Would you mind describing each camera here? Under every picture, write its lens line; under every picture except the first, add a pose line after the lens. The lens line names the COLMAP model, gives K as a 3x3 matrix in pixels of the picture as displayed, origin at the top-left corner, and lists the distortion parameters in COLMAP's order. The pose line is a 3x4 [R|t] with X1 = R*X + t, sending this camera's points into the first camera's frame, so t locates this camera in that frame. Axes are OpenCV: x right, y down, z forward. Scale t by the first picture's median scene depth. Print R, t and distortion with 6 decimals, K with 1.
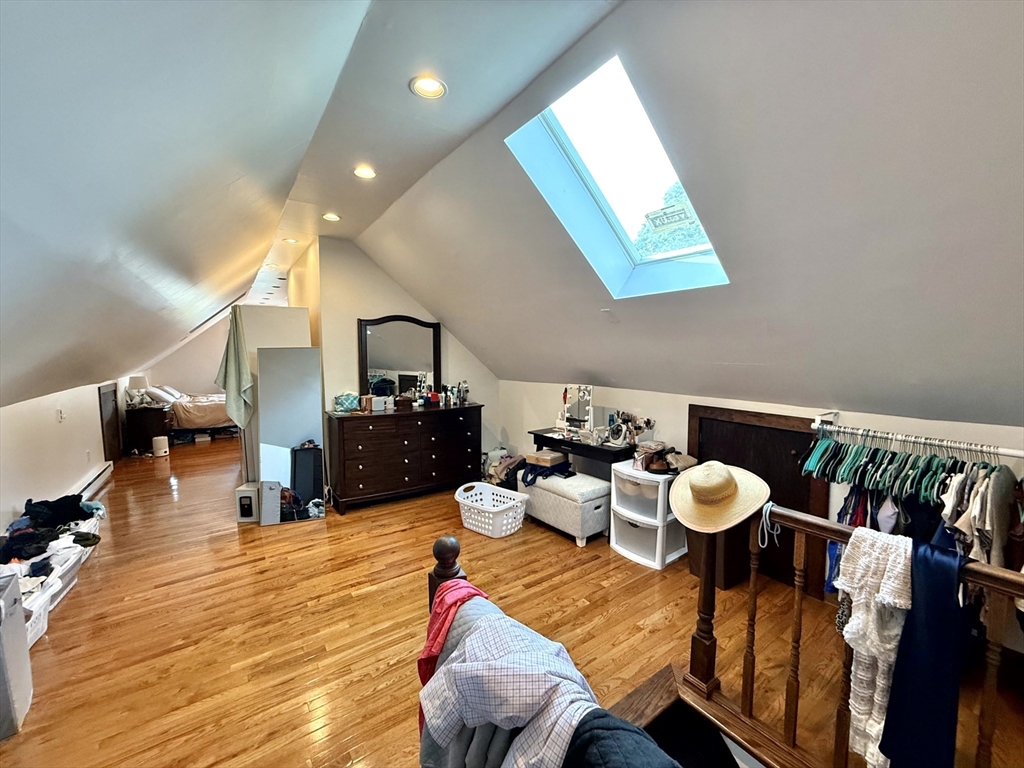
lens RADIAL K [[409.3, 0, 513.1], [0, 409.3, 383.9], [0, 0, 1]] dist [-0.001281, -0.000225]
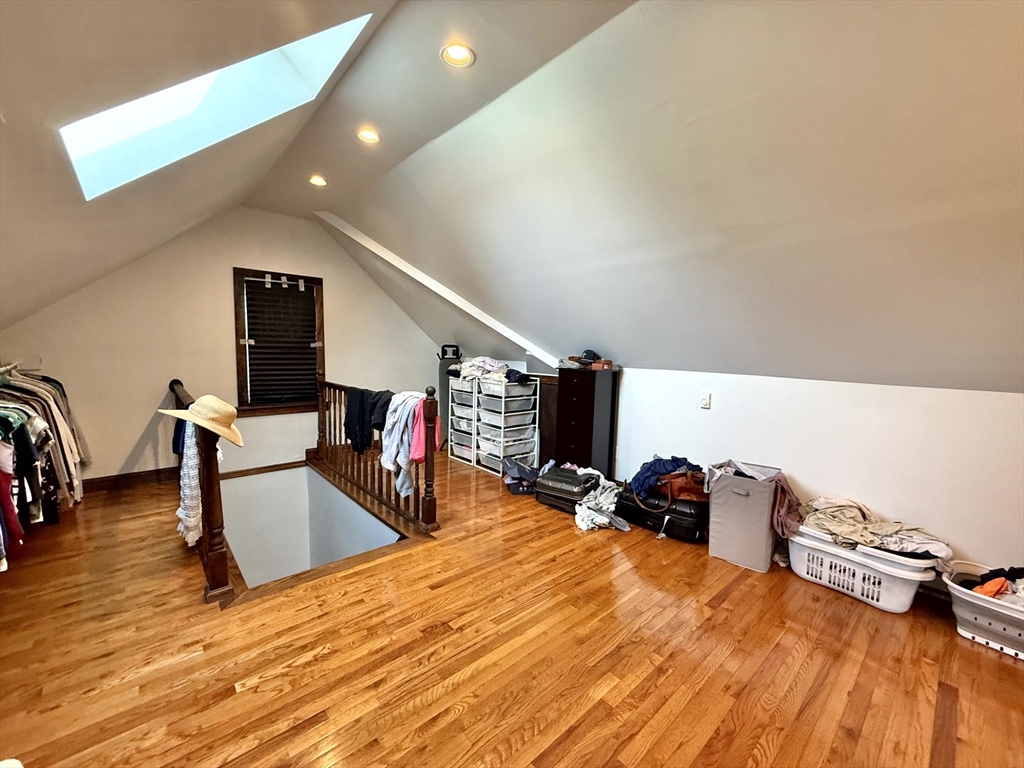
lens RADIAL K [[409.3, 0, 510.2], [0, 409.3, 384.3], [0, 0, 1]] dist [-0.001281, -0.000225]
pose [[-0.993222, -0.005903, -0.116080, -0.158693], [-0.025452, 0.985516, 0.167664, -0.038457], [0.113409, 0.169482, -0.978986, 1.574537]]
